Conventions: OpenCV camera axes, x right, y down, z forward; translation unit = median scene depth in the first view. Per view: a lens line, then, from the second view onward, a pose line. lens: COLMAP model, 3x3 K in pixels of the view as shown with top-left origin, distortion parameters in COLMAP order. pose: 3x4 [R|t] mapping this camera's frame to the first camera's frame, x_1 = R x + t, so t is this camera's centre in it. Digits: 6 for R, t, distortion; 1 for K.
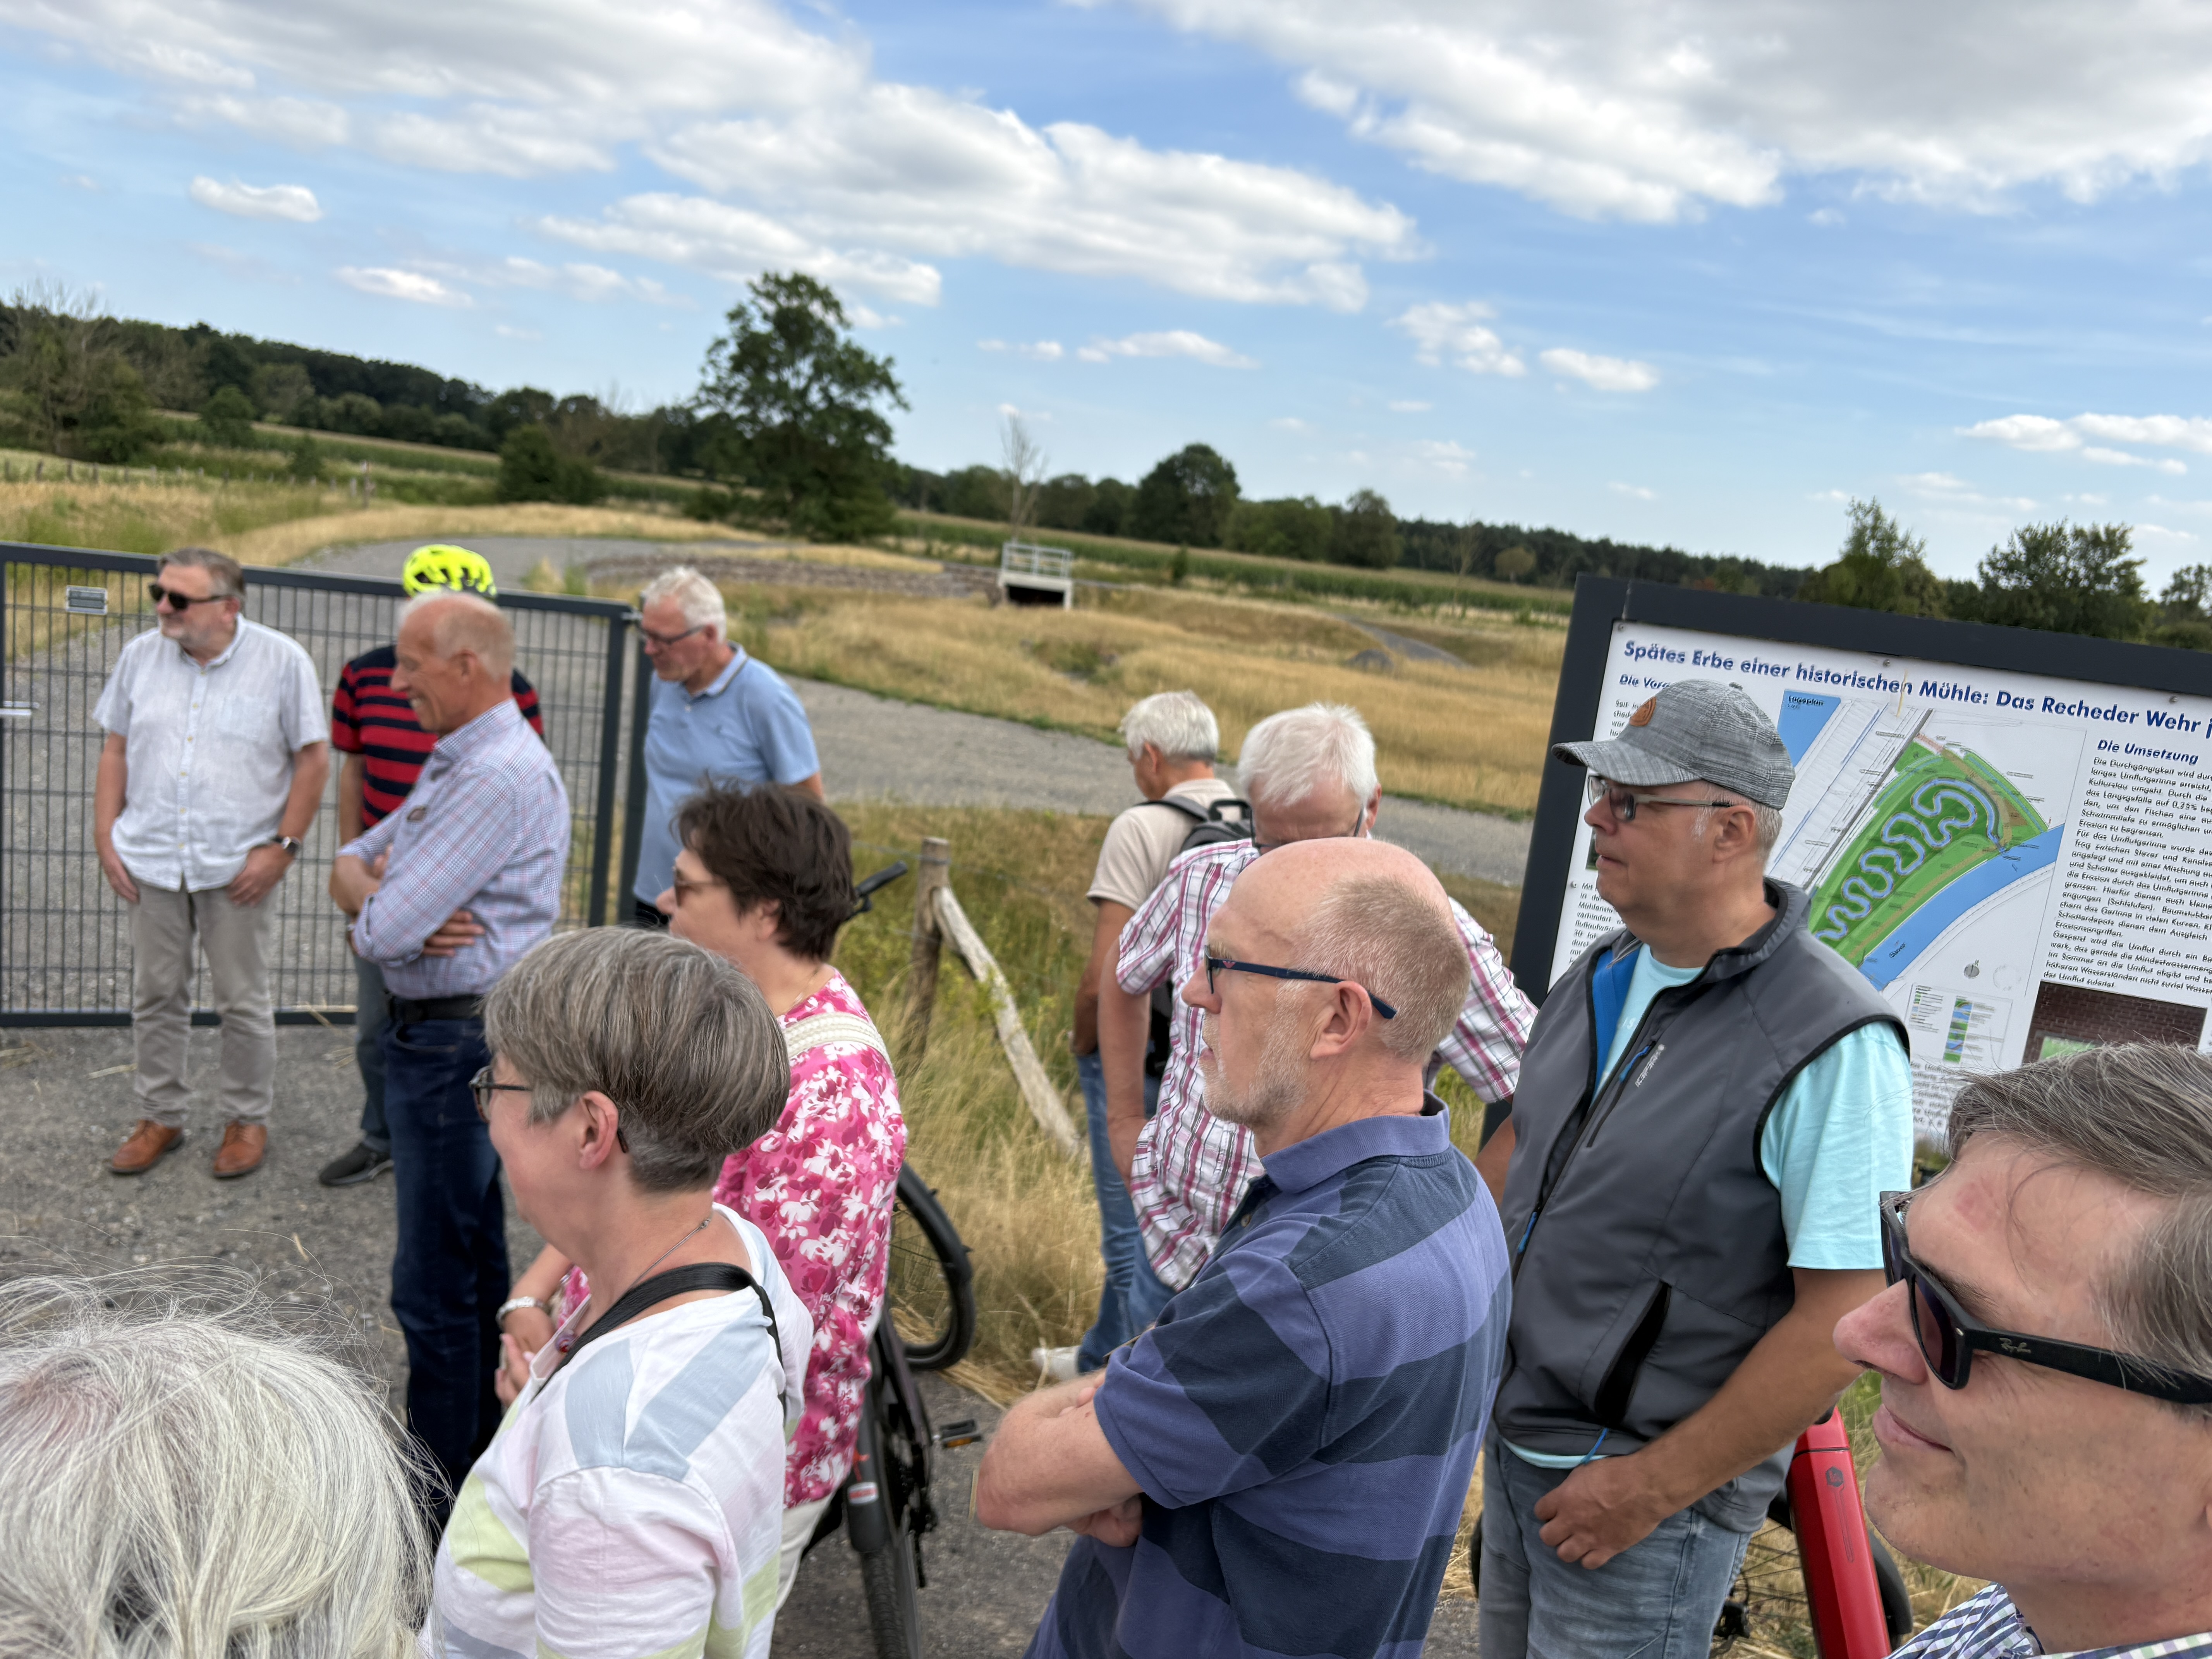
lens RADIAL K [[1685.1, 0, 1096.9], [0, 1685.1, 840.4], [0, 0, 1]] dist [0.045545, -0.054321]
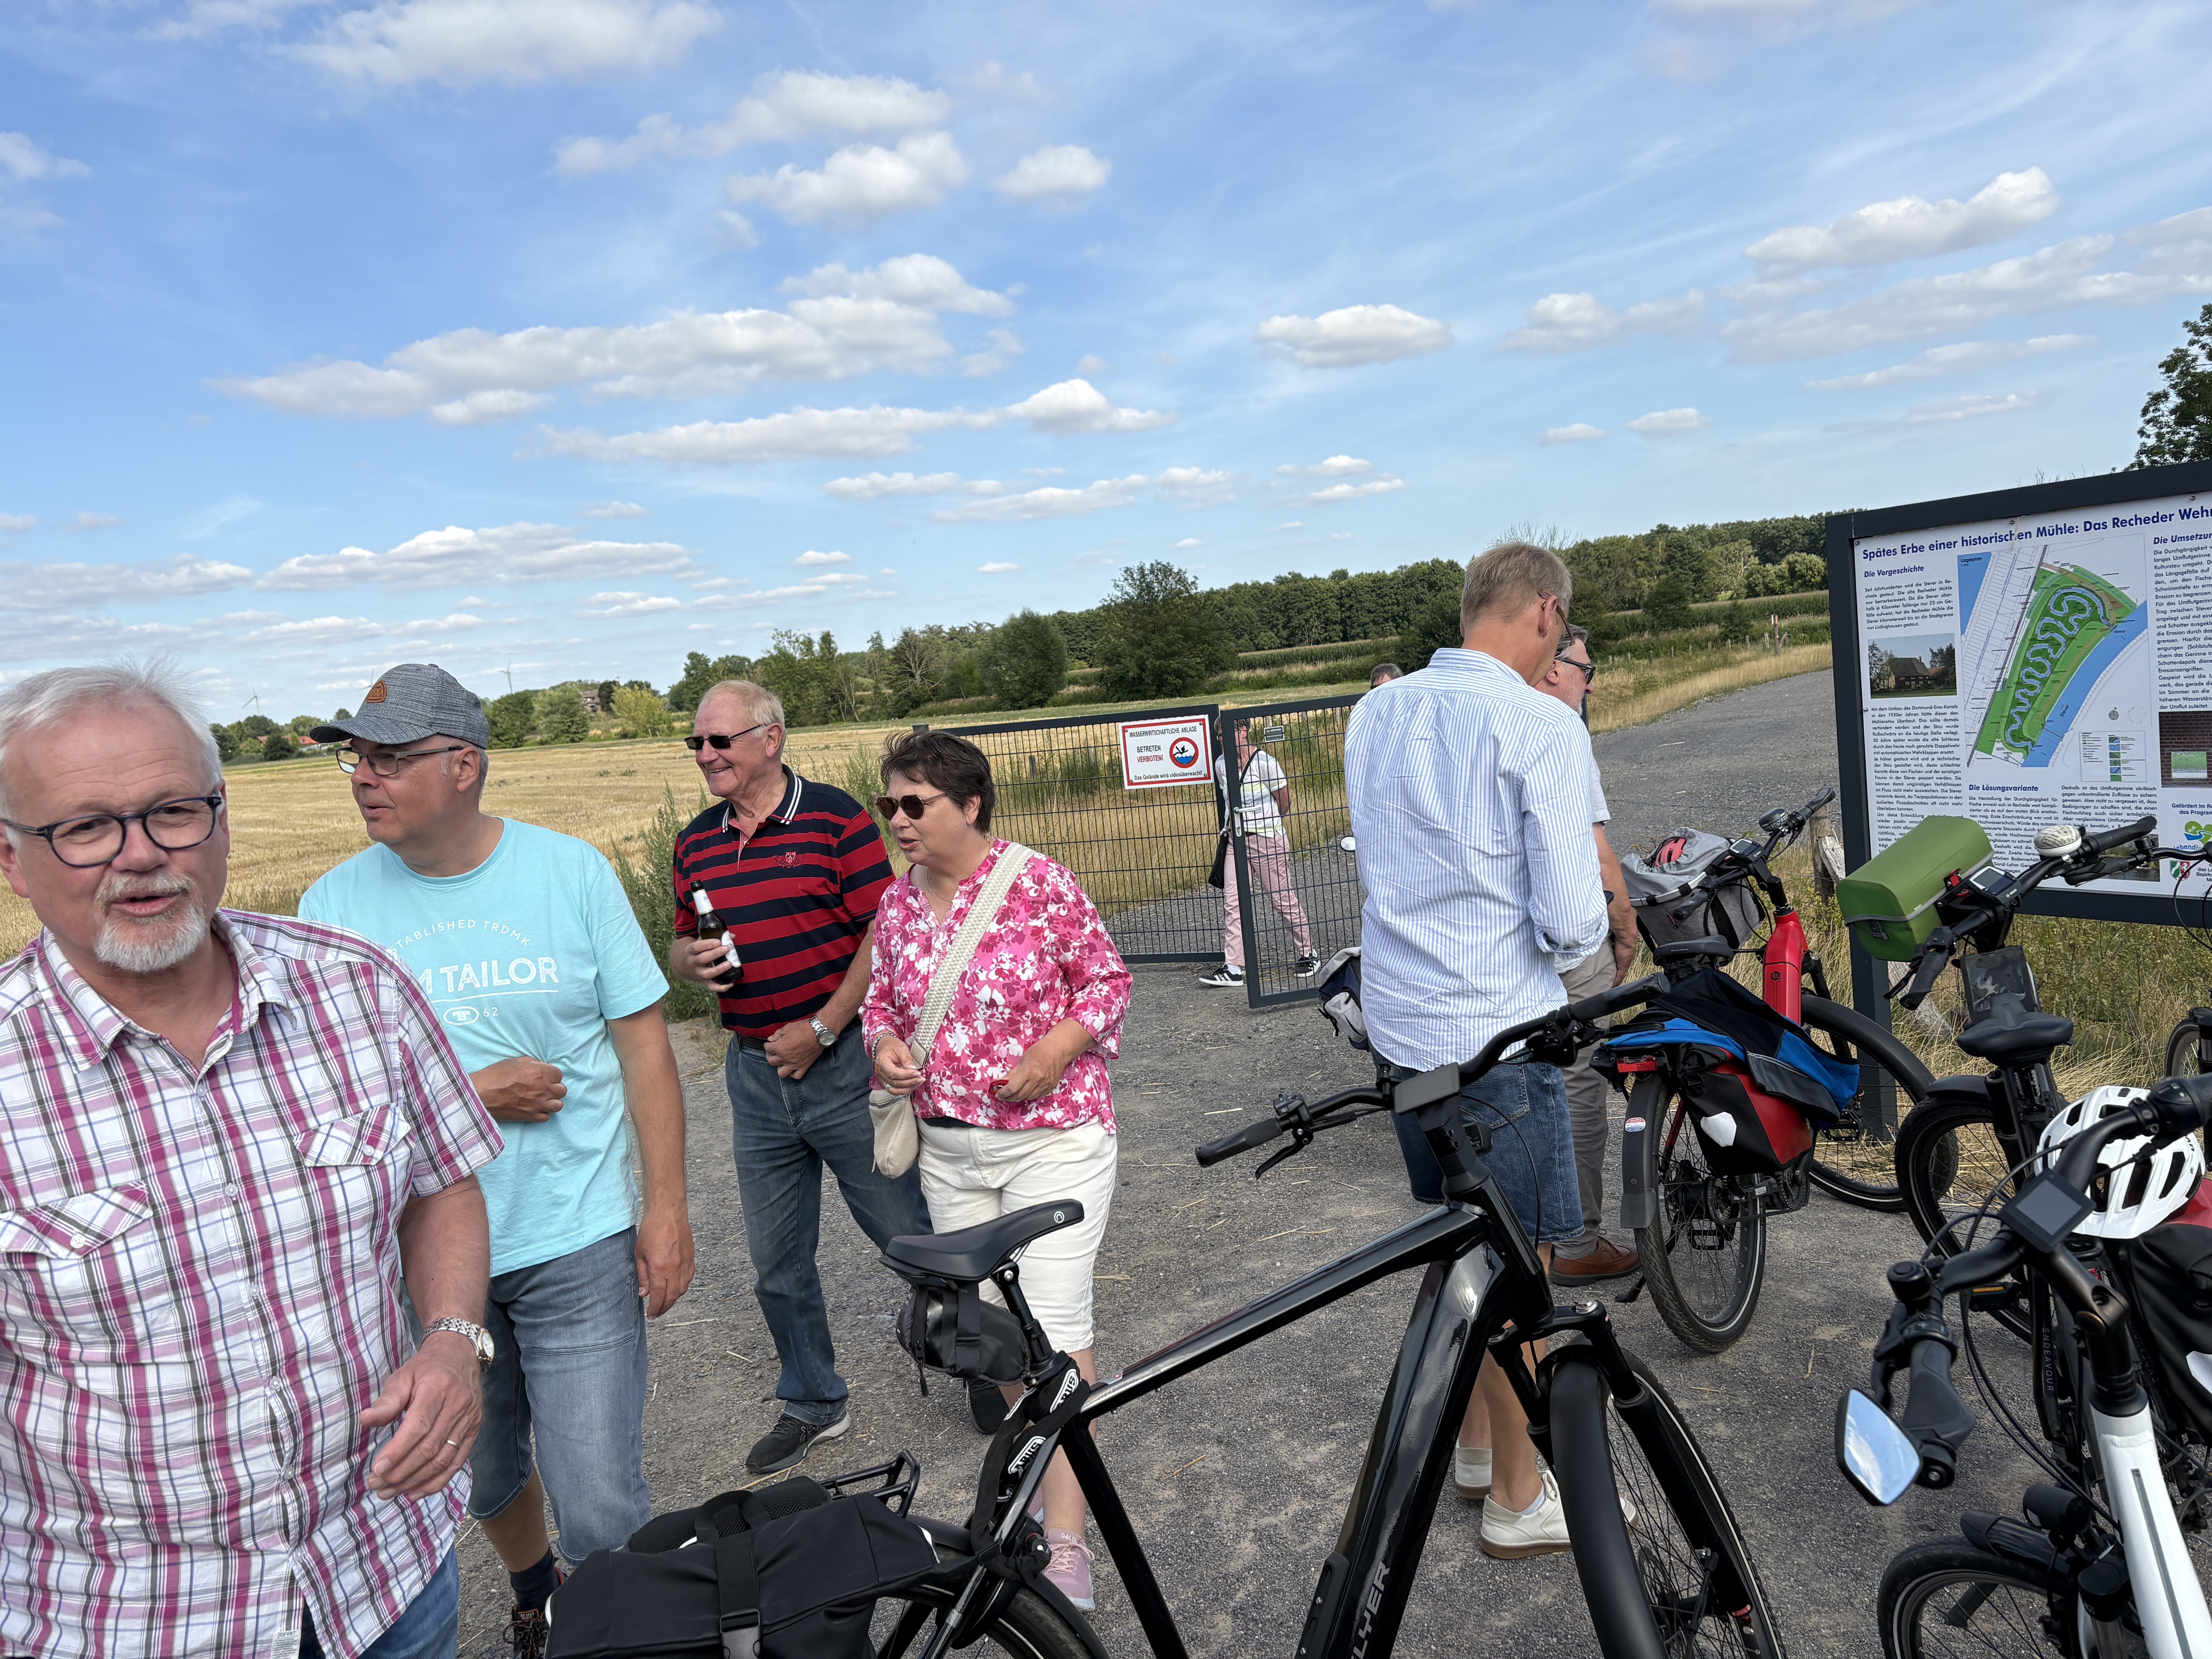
lens RADIAL K [[1668.7, 0, 1113.5], [0, 1668.7, 838.5], [0, 0, 1]] dist [0.124809, -0.155807]
pose [[0.677569, -0.122737, -0.725145, 0.966331], [0.058696, 0.991856, -0.113035, 0.290412], [0.733113, 0.034026, 0.679255, -0.584865]]
